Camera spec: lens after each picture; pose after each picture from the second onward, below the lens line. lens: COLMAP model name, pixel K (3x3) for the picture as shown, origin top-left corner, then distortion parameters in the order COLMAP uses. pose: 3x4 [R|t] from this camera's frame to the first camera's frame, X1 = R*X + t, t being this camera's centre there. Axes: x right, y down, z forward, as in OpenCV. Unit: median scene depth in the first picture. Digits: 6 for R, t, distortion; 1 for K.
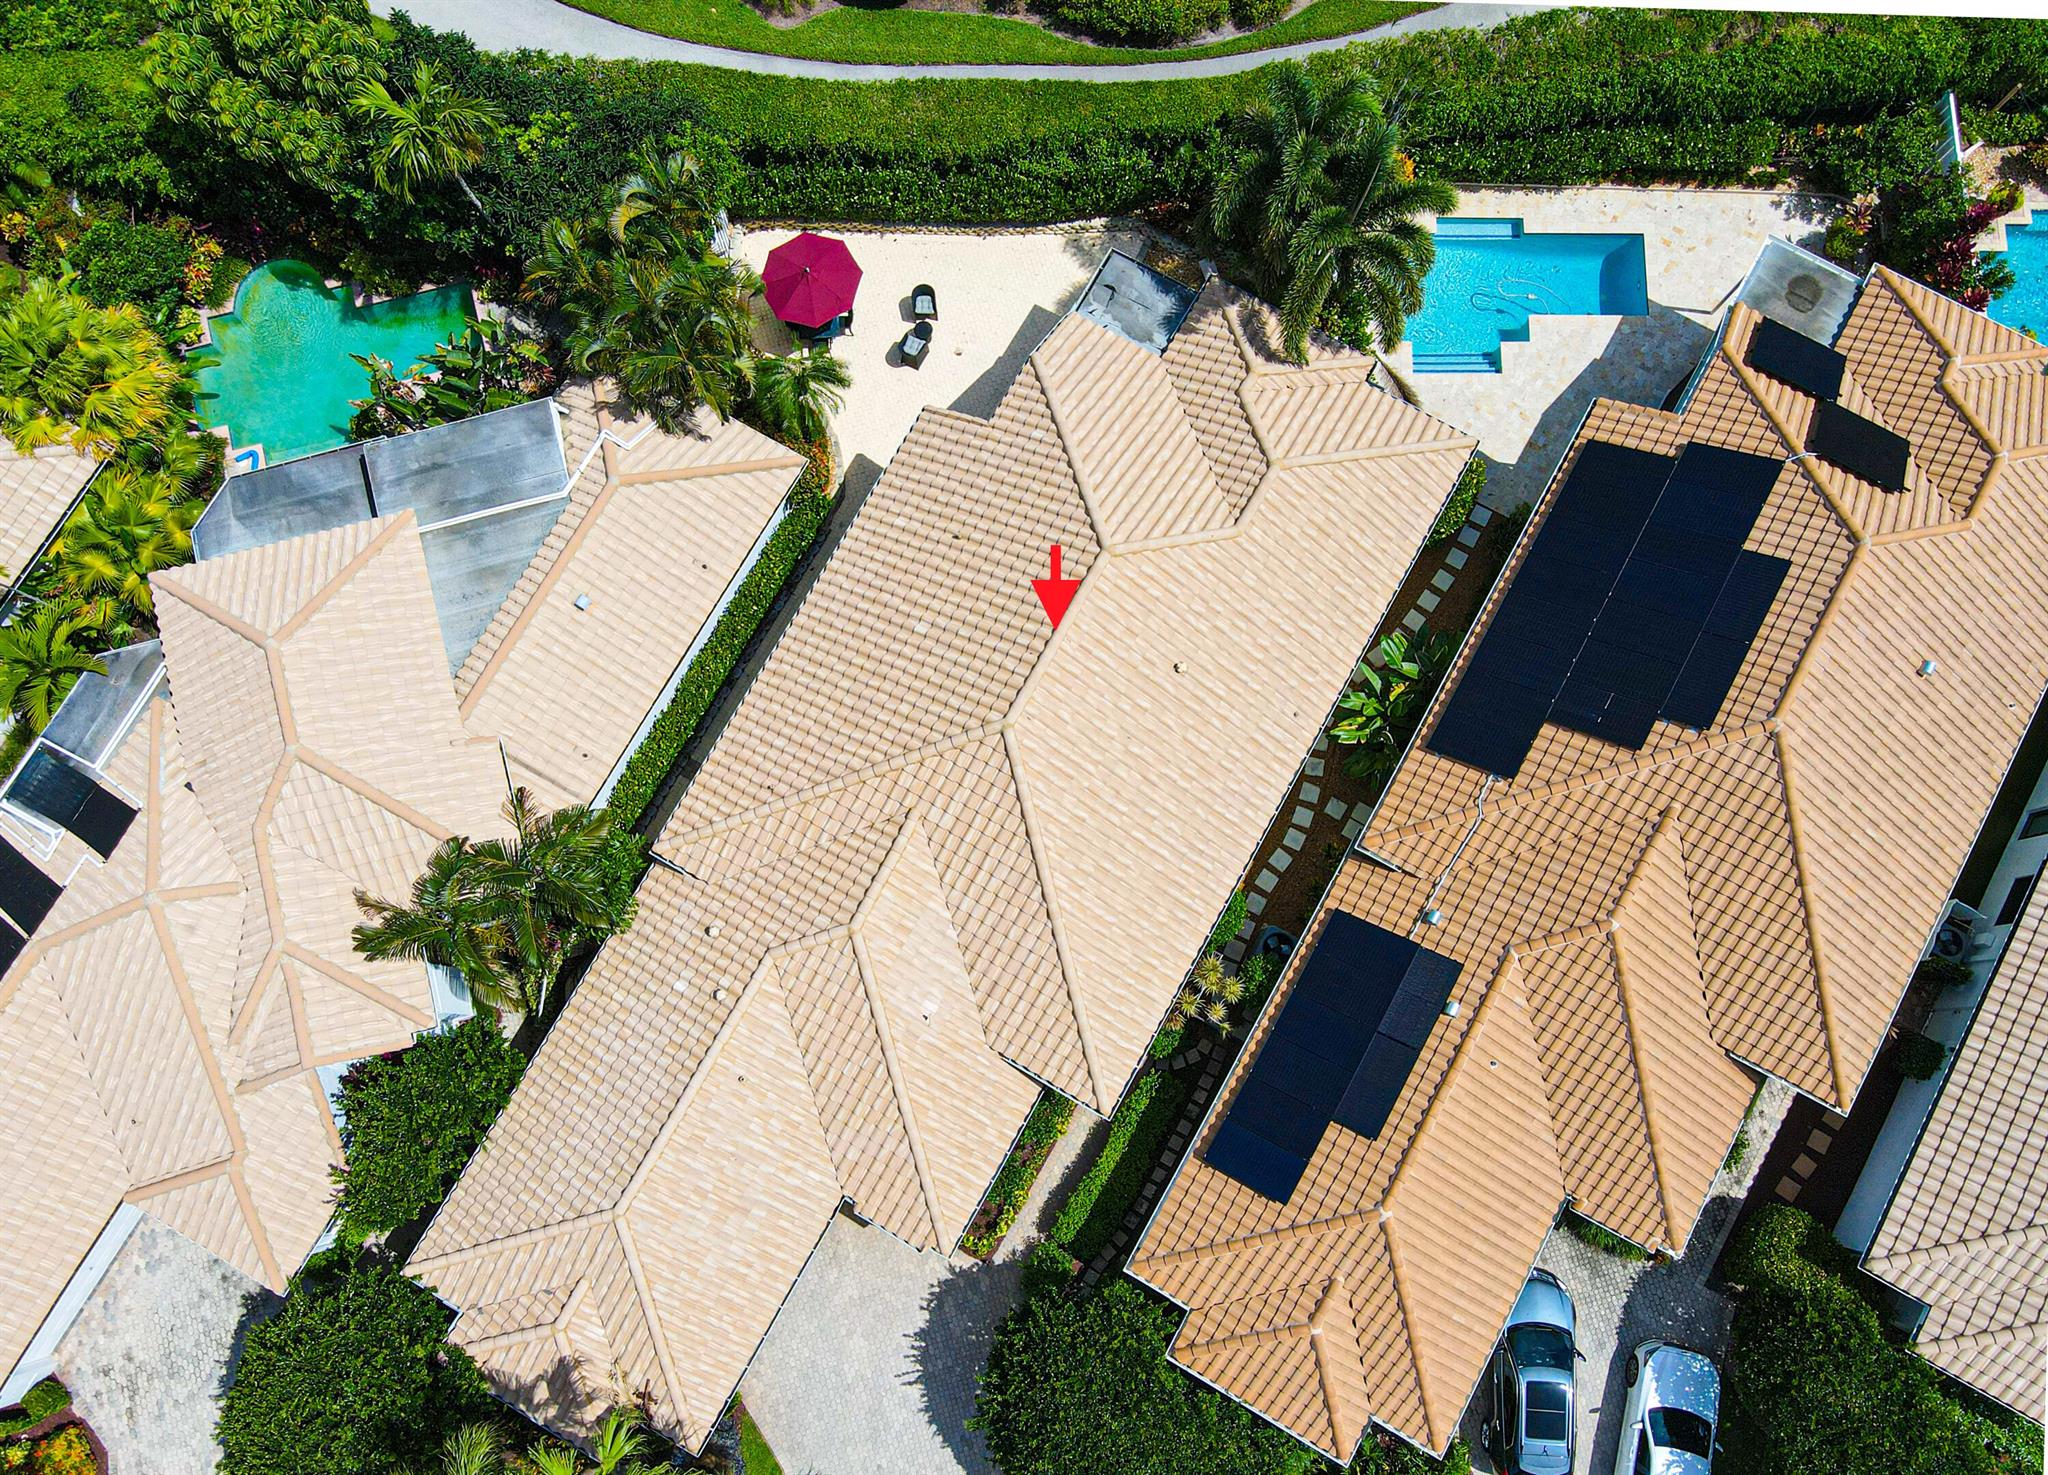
lens RADIAL K [[1568.1, 0, 1021.1], [0, 1568.1, 737.5], [0, 0, 1]] dist [-0.002053, 0.005054]
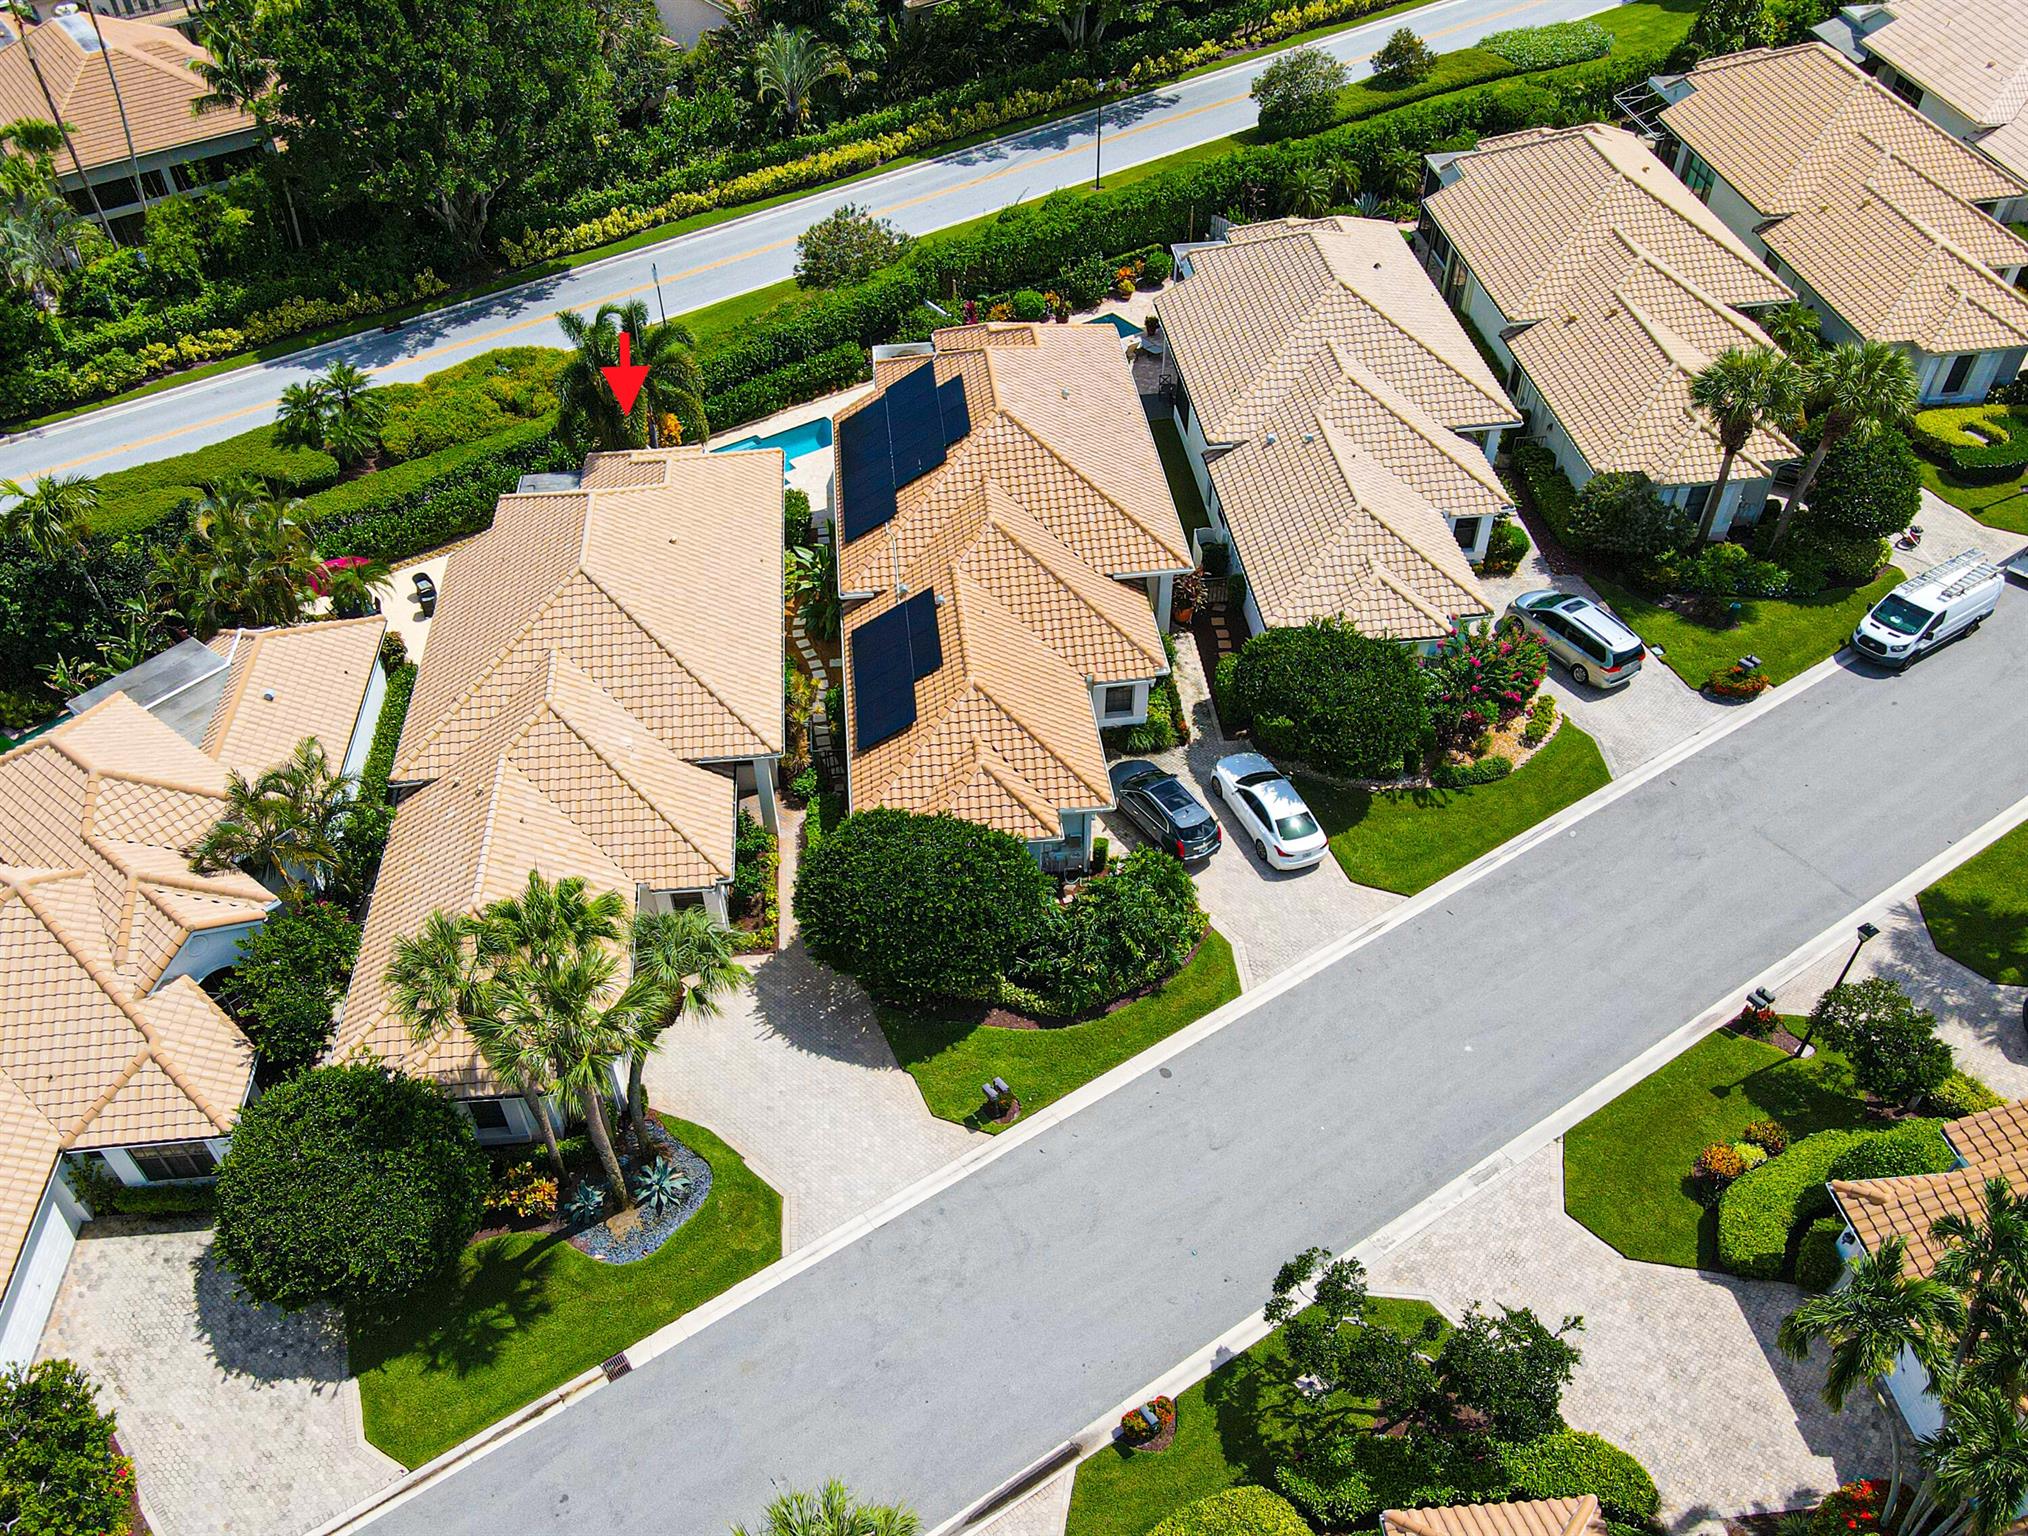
lens RADIAL K [[1593.6, 0, 958.9], [0, 1593.6, 974.0], [0, 0, 1]] dist [-0.014056, 0.039333]
pose [[0.829848, -0.427025, 0.359167, -0.394841], [0.554006, 0.707315, -0.439070, 1.063671], [-0.066550, 0.563343, 0.823539, -0.054906]]
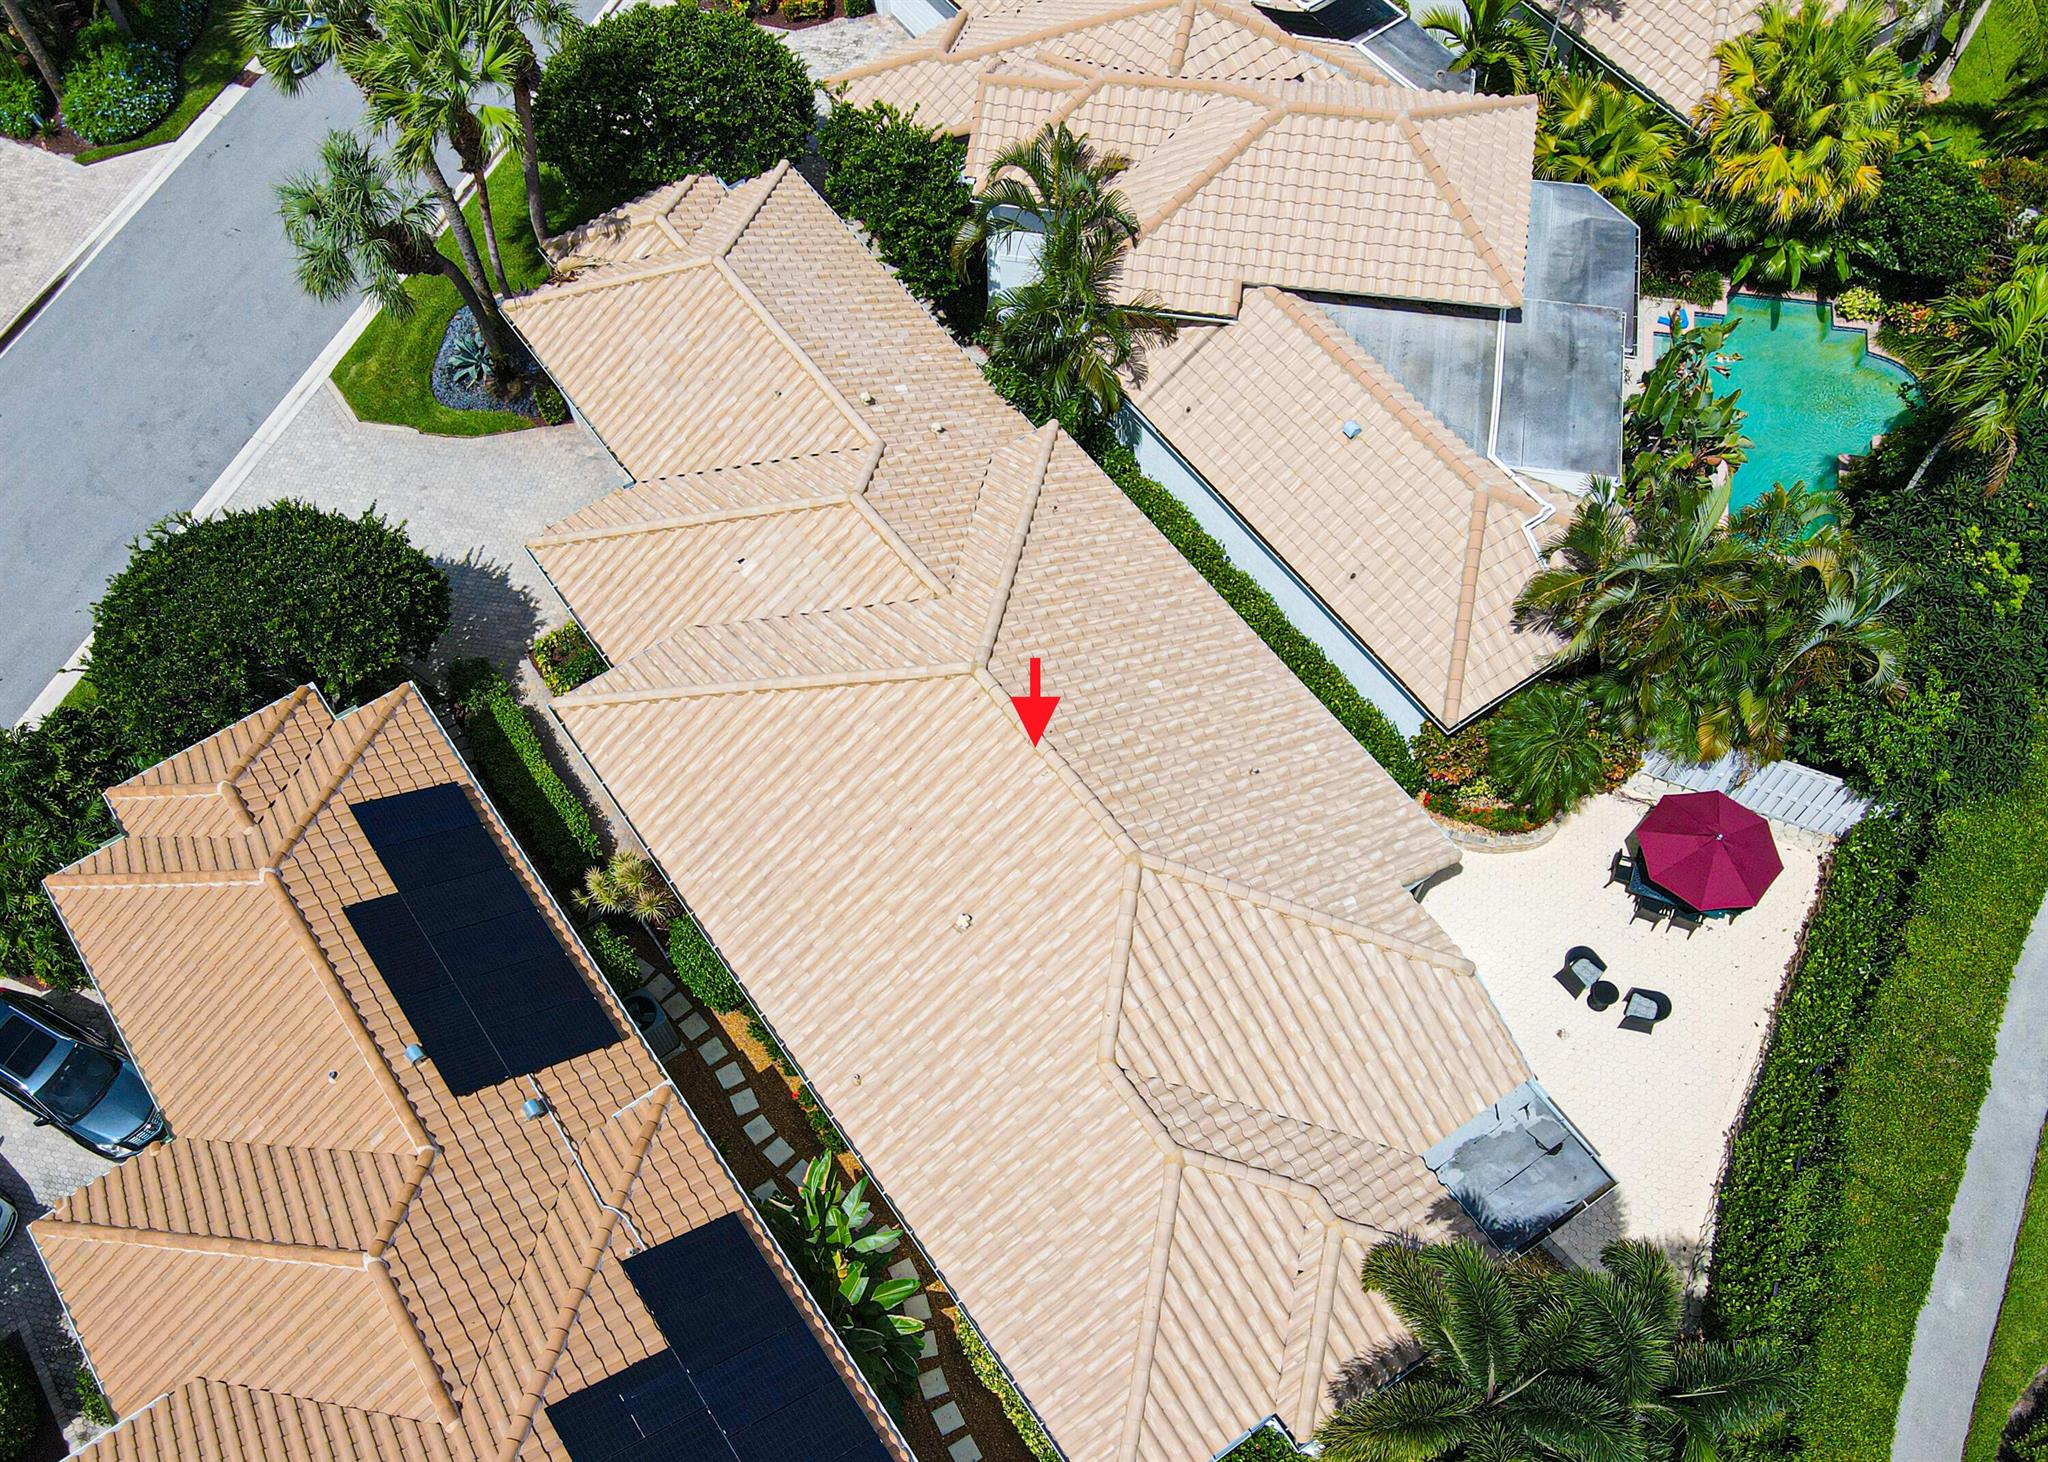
lens RADIAL K [[1633.7, 0, 951.0], [0, 1633.7, 930.7], [0, 0, 1]] dist [0.007648, 0.016480]
pose [[-0.436915, 0.825586, -0.357089, 0.380018], [-0.873515, -0.294691, 0.387465, -0.335819], [0.214654, 0.481212, 0.849917, 0.328414]]
